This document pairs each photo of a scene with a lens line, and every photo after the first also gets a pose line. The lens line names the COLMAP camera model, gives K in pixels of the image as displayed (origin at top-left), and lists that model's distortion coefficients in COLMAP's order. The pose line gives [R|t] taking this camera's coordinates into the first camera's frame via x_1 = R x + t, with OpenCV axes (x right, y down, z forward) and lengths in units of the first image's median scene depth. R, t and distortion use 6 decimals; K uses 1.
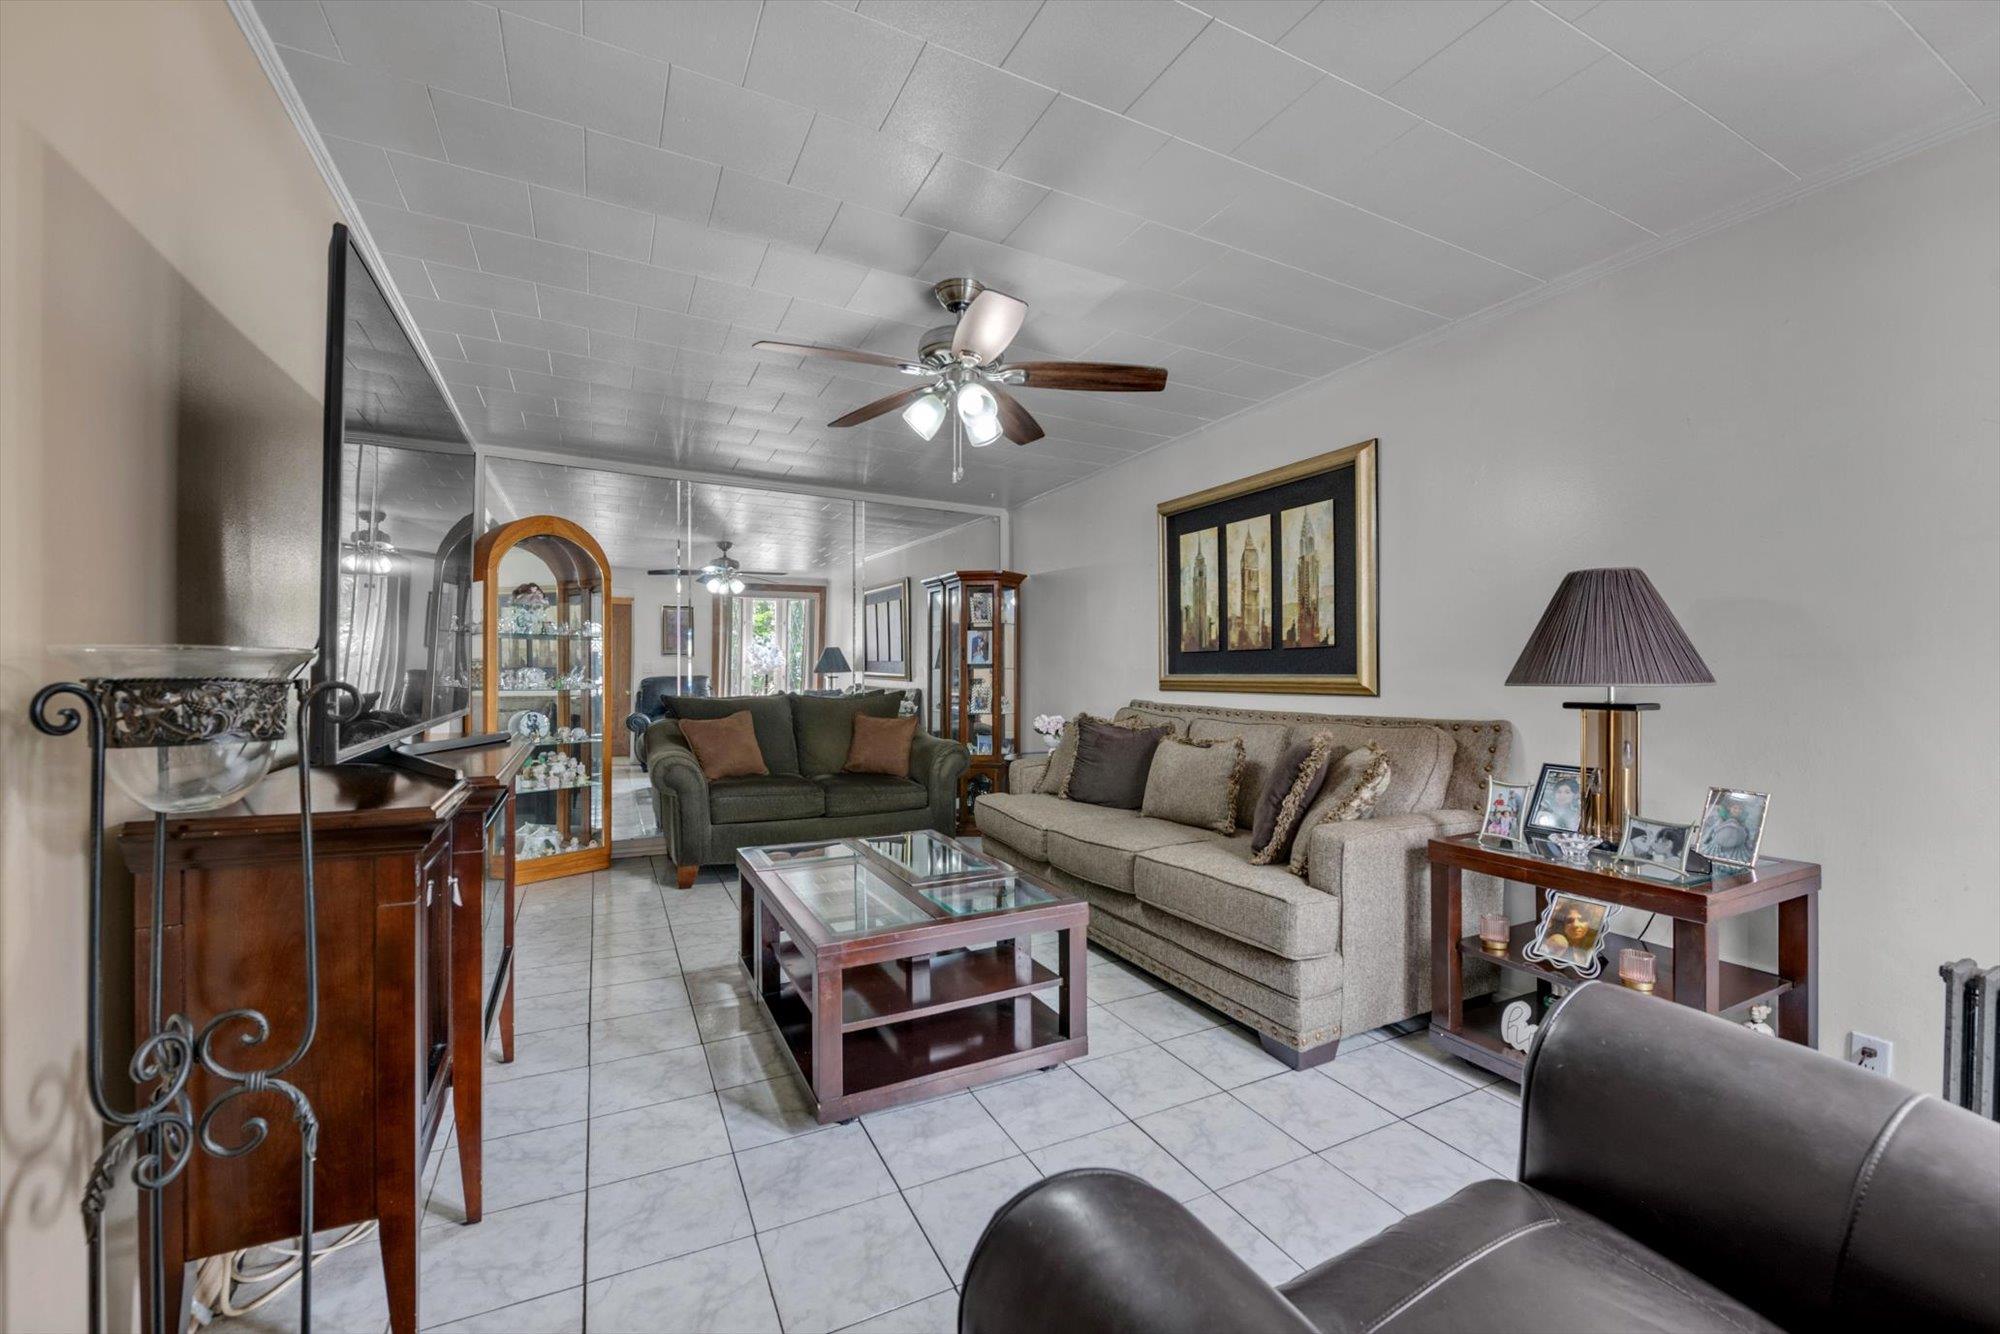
lens RADIAL K [[828.3, 0, 1007.2], [0, 828.3, 670.0], [0, 0, 1]] dist [-0.001608, 0.000050]
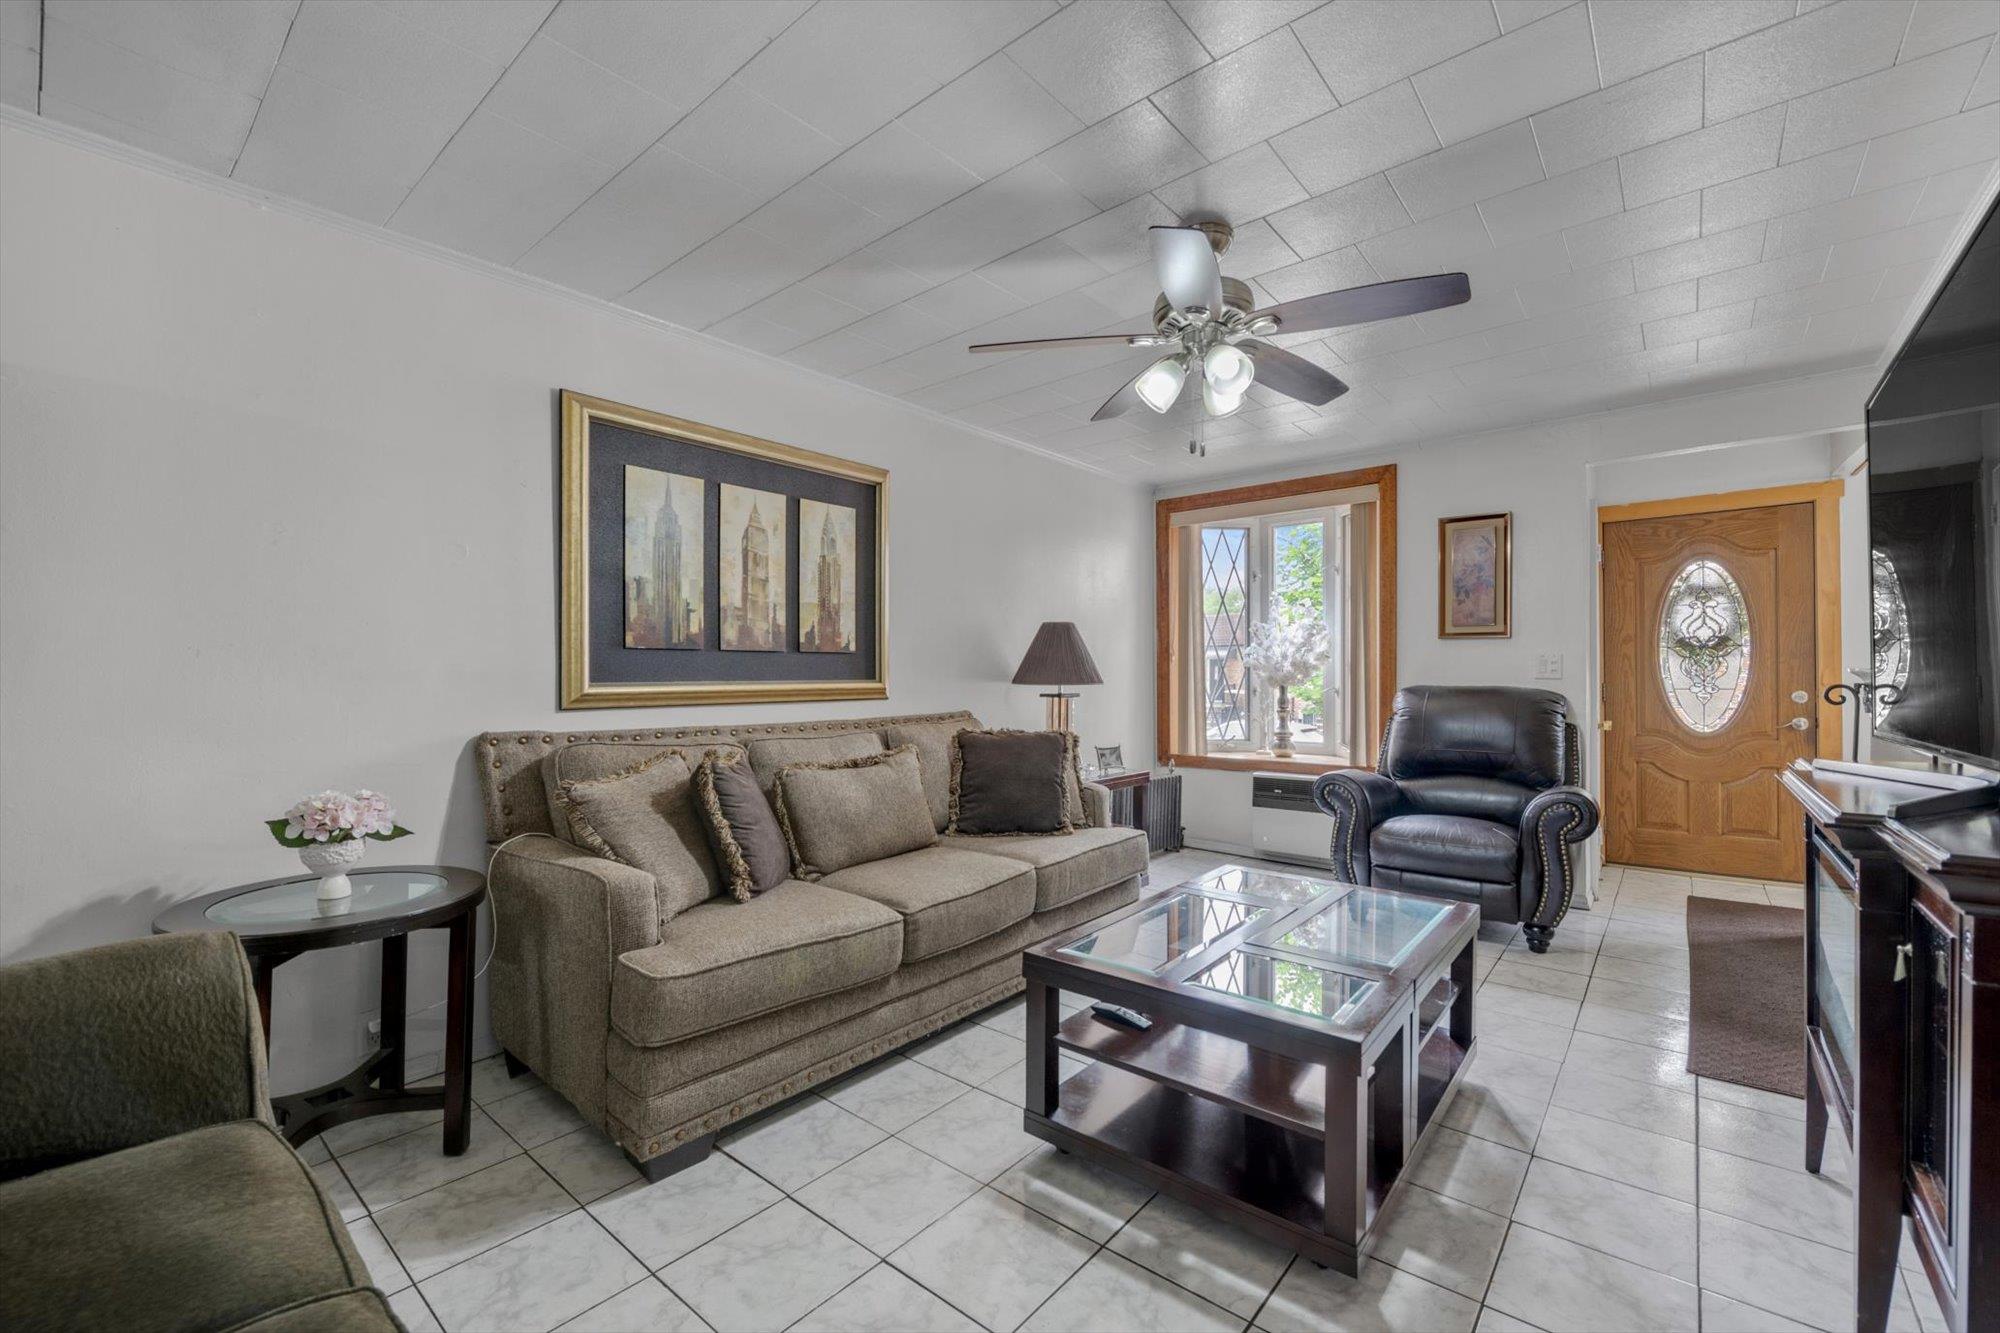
lens RADIAL K [[828.3, 0, 999.4], [0, 828.3, 671.5], [0, 0, 1]] dist [-0.001608, 0.000050]
pose [[-0.406651, -0.002074, 0.913581, -0.564507], [-0.005448, 0.999985, -0.000155, -0.005206], [-0.913568, -0.005040, -0.406656, 1.144987]]
